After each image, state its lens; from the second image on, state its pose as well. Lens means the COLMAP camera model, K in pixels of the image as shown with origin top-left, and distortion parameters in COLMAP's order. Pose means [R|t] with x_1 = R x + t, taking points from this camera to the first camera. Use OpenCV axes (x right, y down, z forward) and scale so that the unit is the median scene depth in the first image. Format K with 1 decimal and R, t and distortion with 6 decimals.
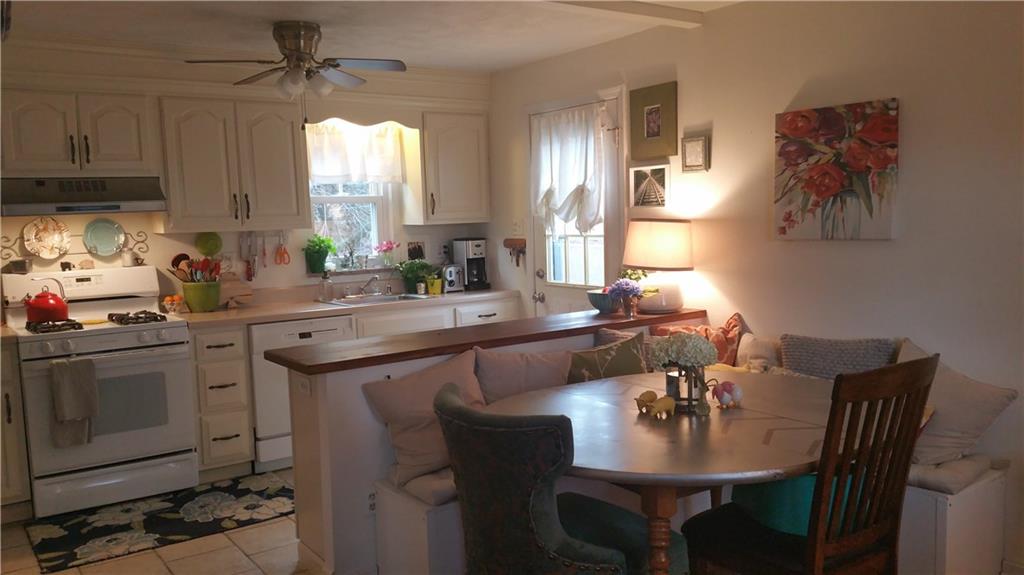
lens RADIAL K [[837.1, 0, 513.1], [0, 837.1, 314.6], [0, 0, 1]] dist [0.158934, -0.322423]
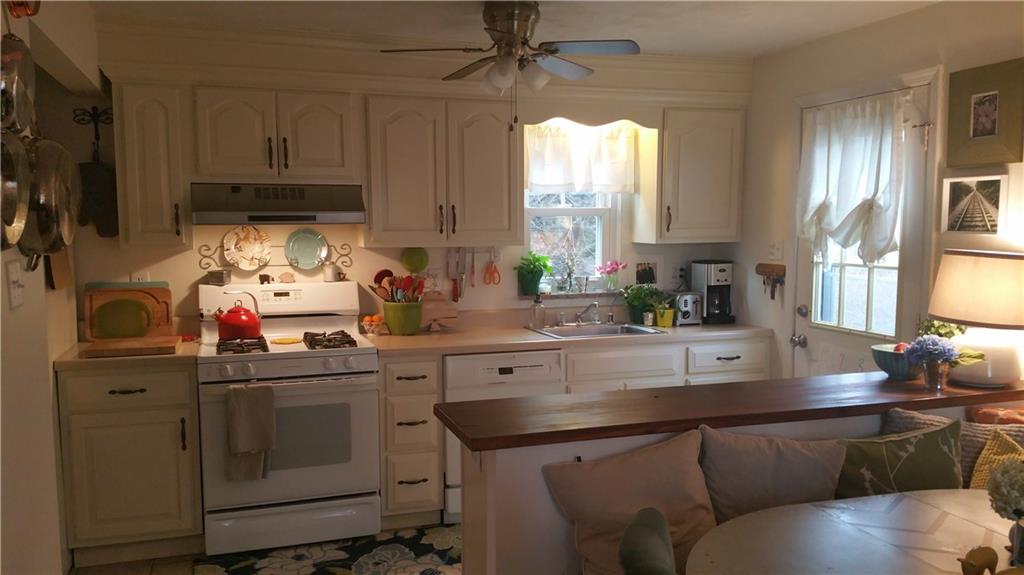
lens RADIAL K [[837.1, 0, 513.1], [0, 837.1, 314.6], [0, 0, 1]] dist [0.158934, -0.322423]
pose [[0.956236, 0.058586, -0.286670, 0.001688], [-0.059949, 0.998193, 0.004027, -0.039265], [0.286388, 0.013335, 0.958021, 0.200454]]
